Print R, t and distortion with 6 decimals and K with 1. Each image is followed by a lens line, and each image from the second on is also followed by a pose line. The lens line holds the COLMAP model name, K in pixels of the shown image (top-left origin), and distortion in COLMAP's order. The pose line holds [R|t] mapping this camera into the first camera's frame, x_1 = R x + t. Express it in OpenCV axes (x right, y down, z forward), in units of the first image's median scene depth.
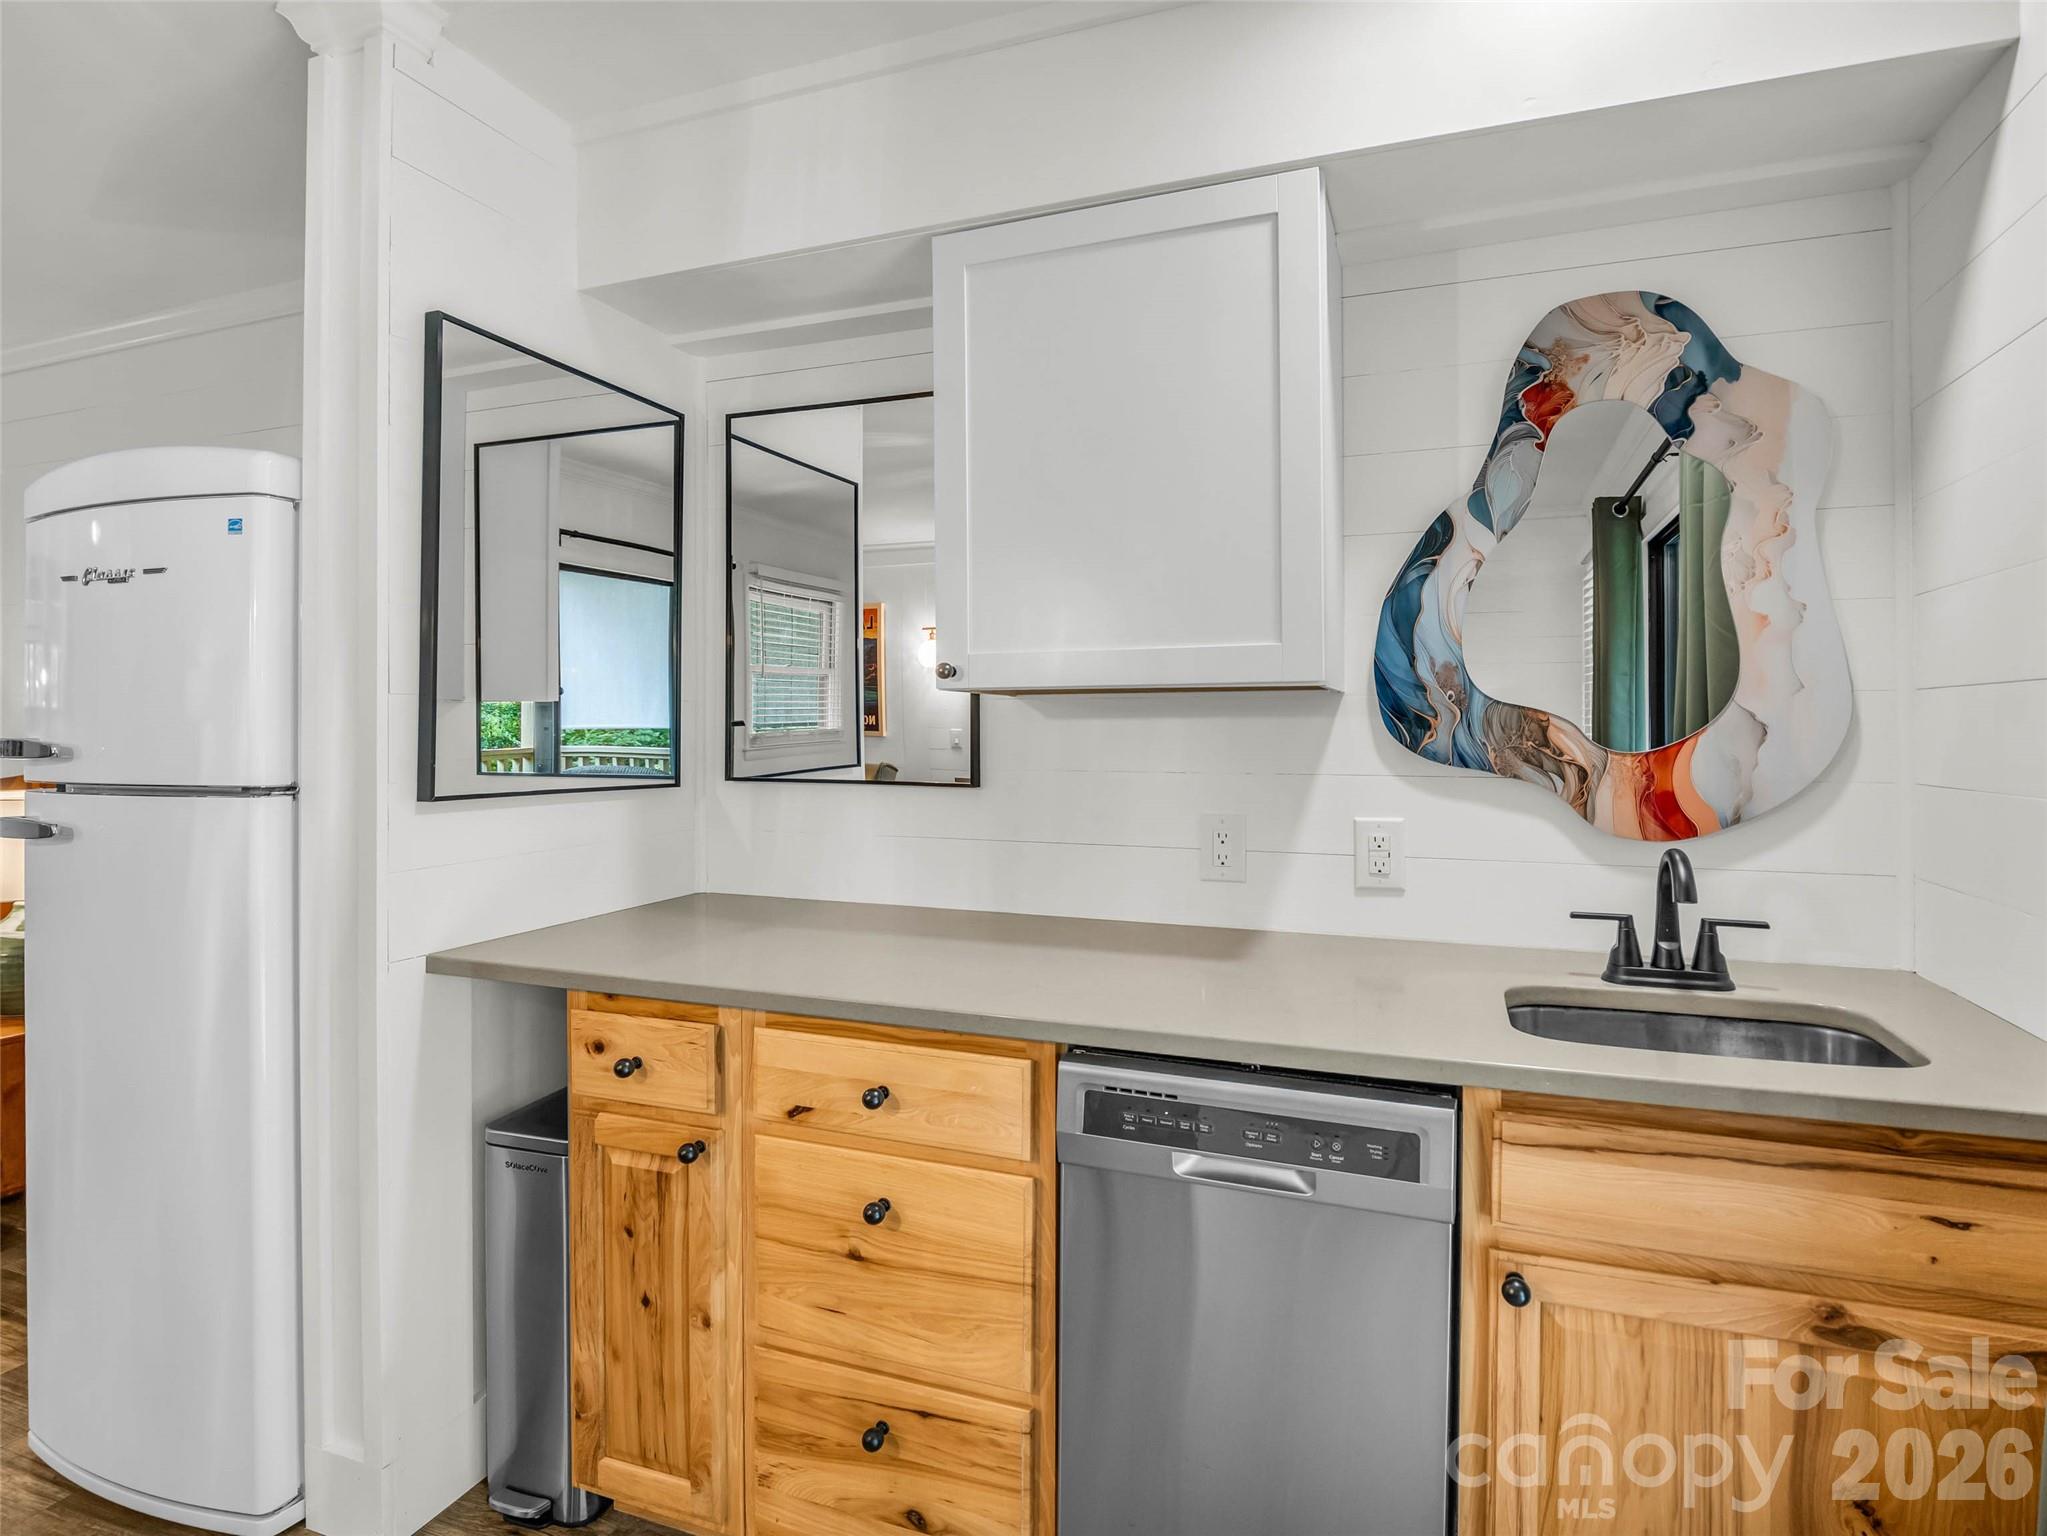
lens RADIAL K [[1002.9, 0, 1023.5], [0, 1002.9, 720.1], [0, 0, 1]] dist [-0.010981, -0.002206]
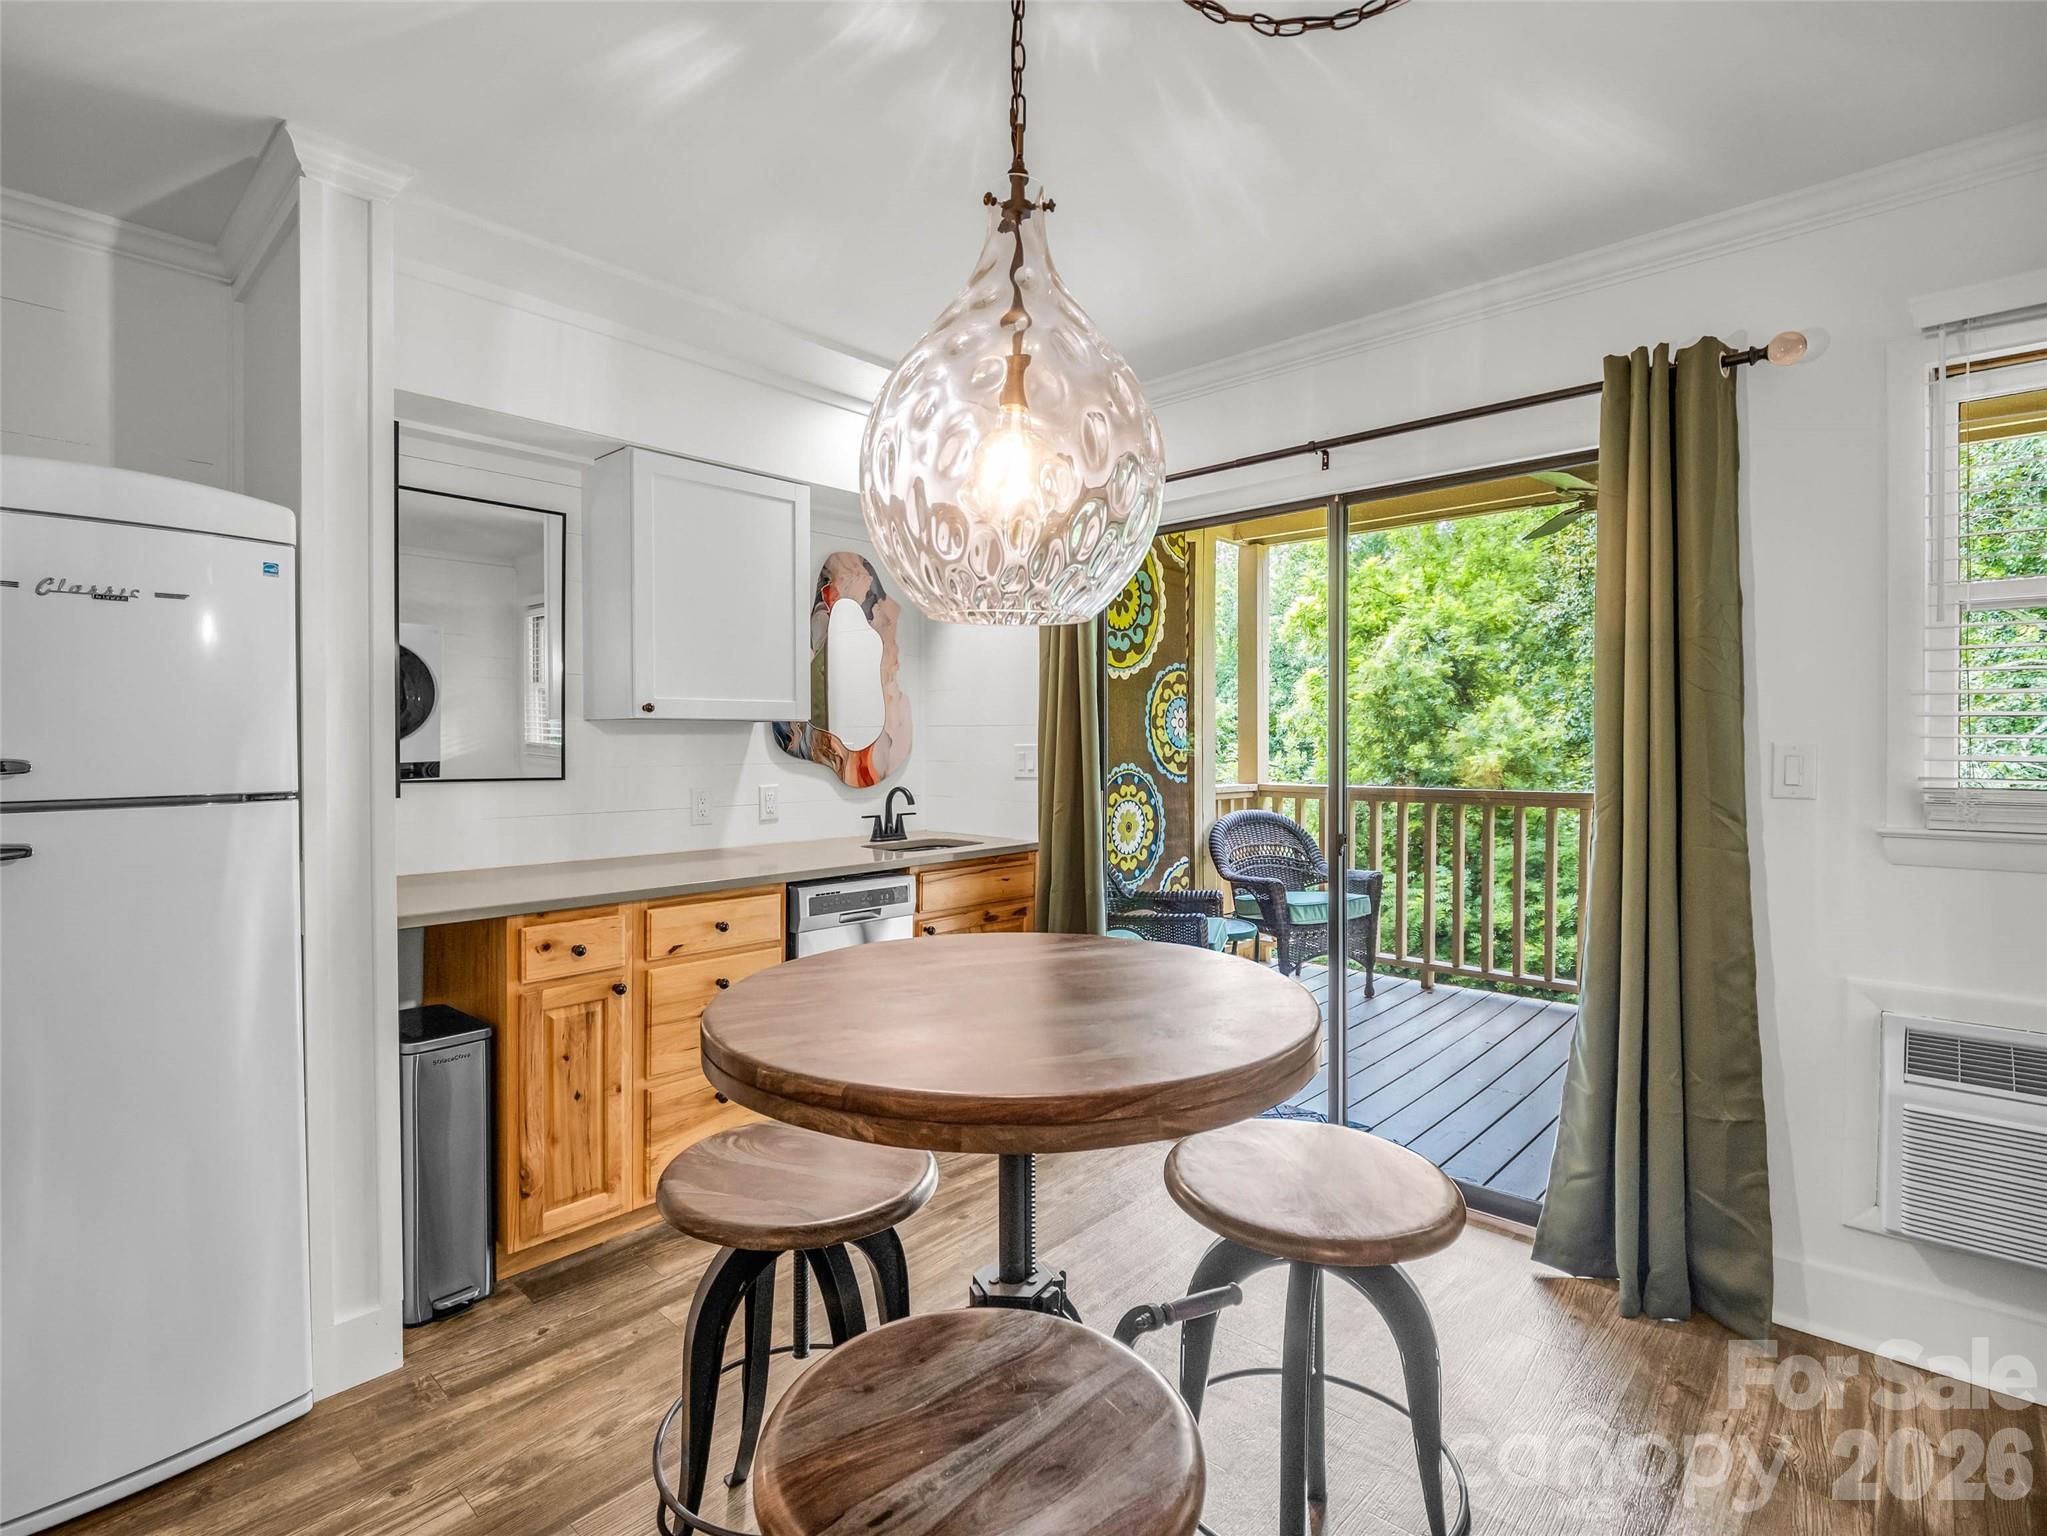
lens RADIAL K [[1002.9, 0, 1005.1], [0, 1002.9, 751.2], [0, 0, 1]] dist [-0.010981, -0.002206]
pose [[0.403687, -0.011274, 0.914828, -1.527524], [-0.007741, 0.999846, 0.015738, -0.006589], [-0.914864, -0.013435, 0.403538, -0.271441]]
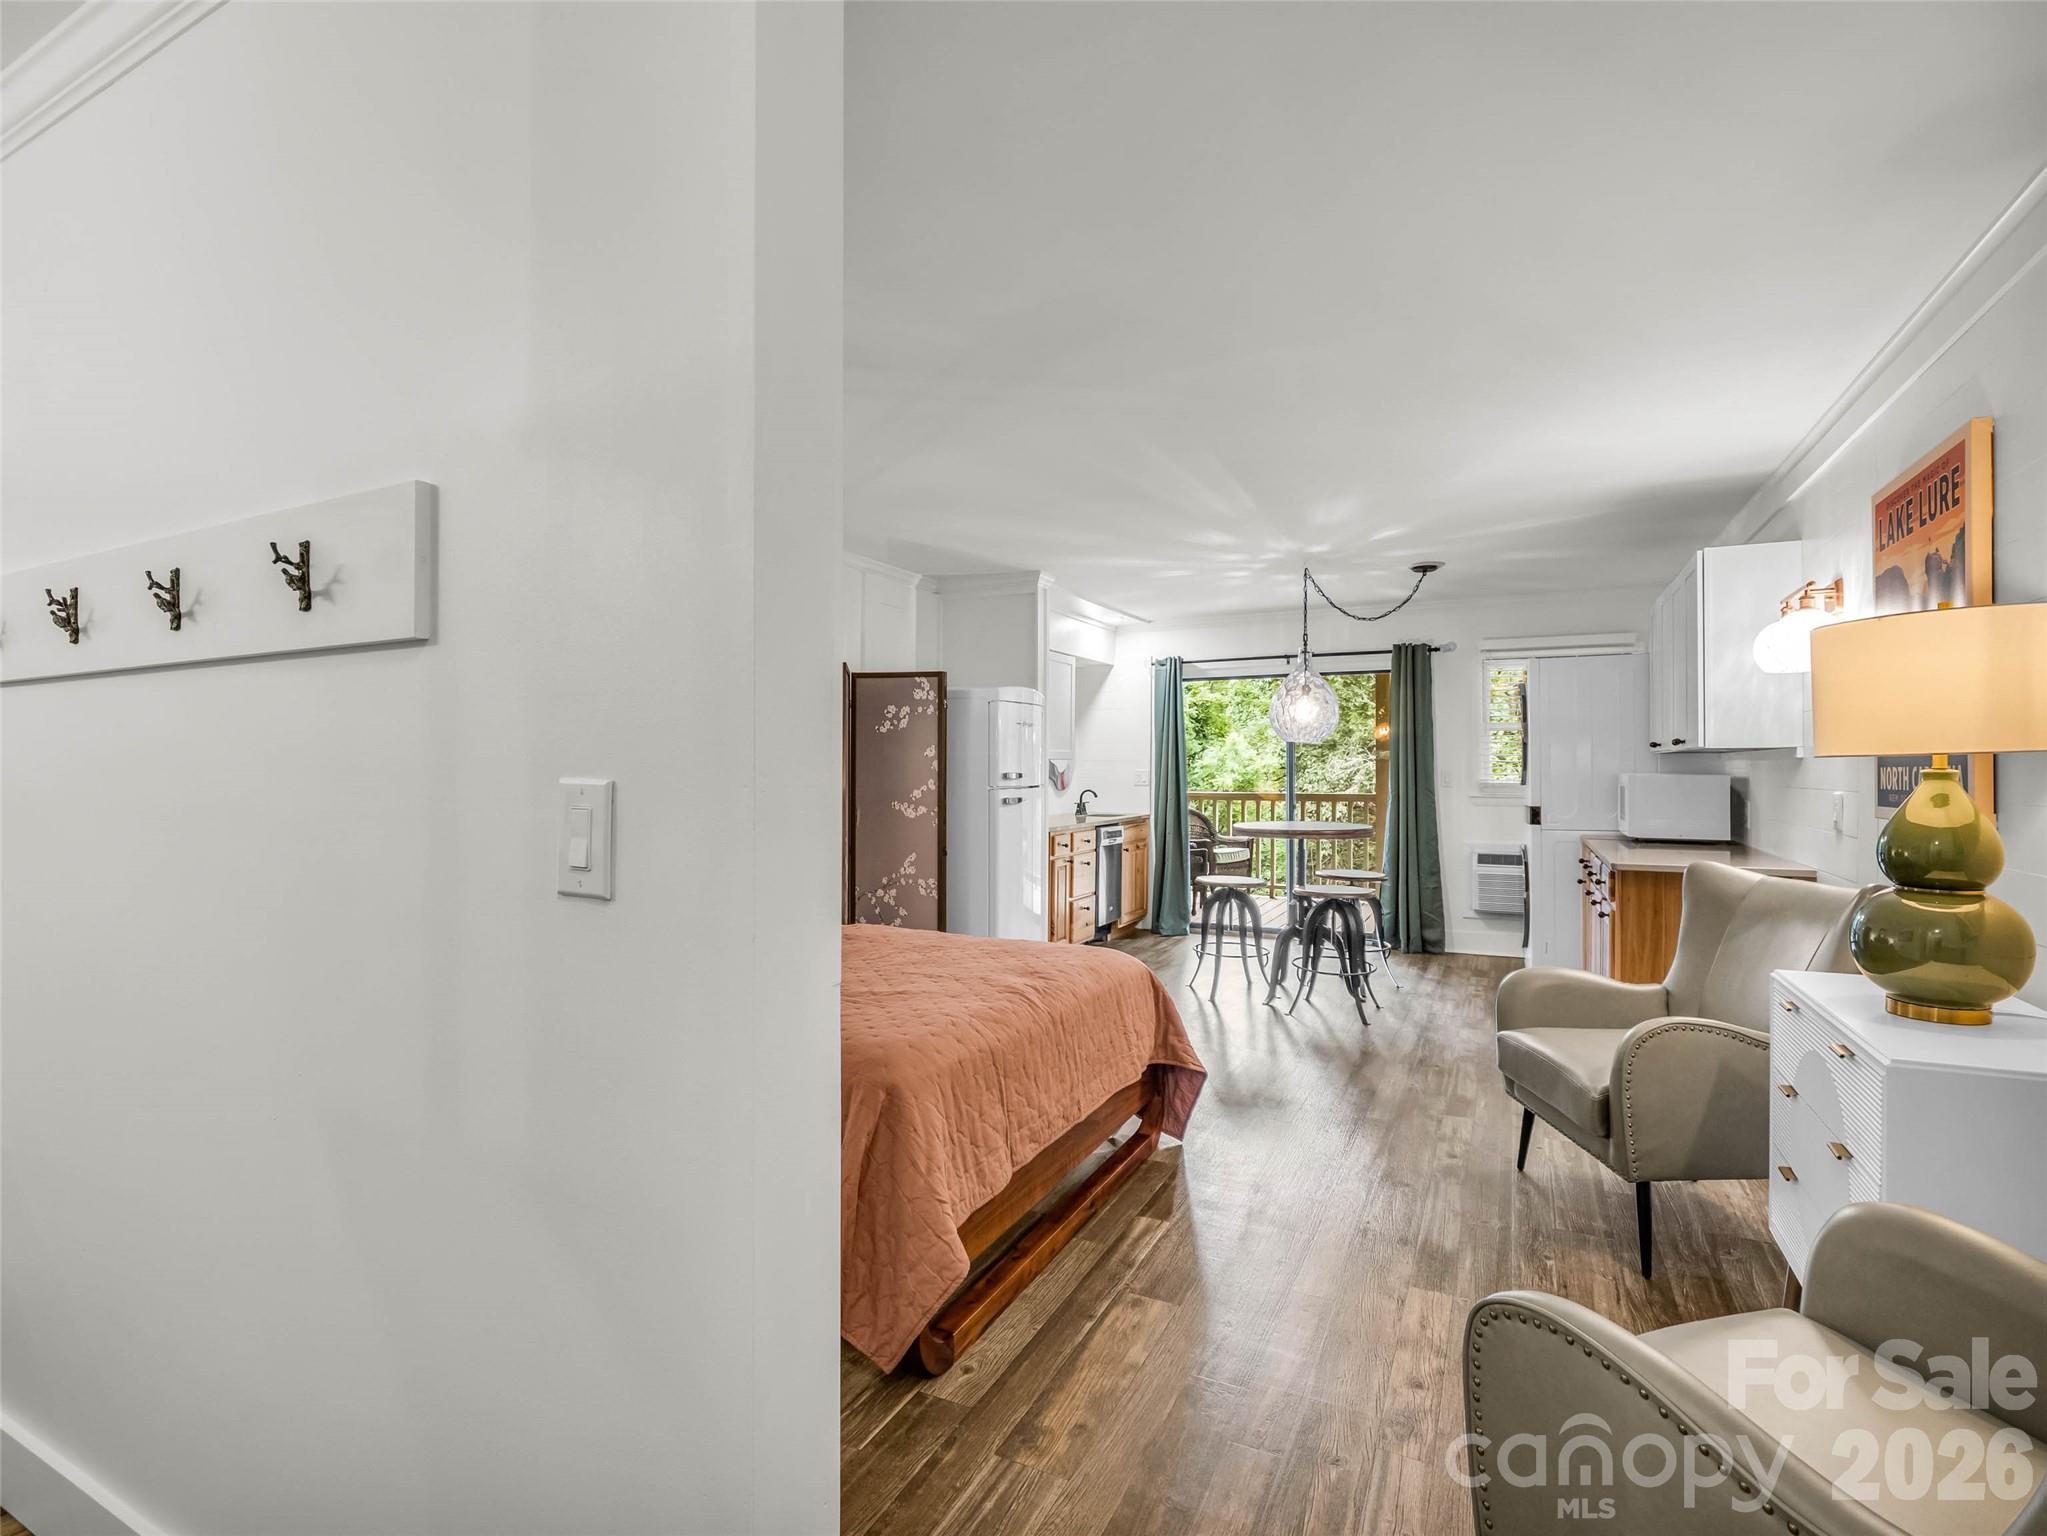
lens RADIAL K [[994.1, 0, 1007.9], [0, 994.1, 760.5], [0, 0, 1]] dist [-0.011007, -0.005340]
pose [[0.136036, 0.004750, 0.990693, -4.483169], [-0.009202, 0.999951, -0.003531, -0.009013], [-0.990661, -0.008636, 0.136073, 0.628422]]
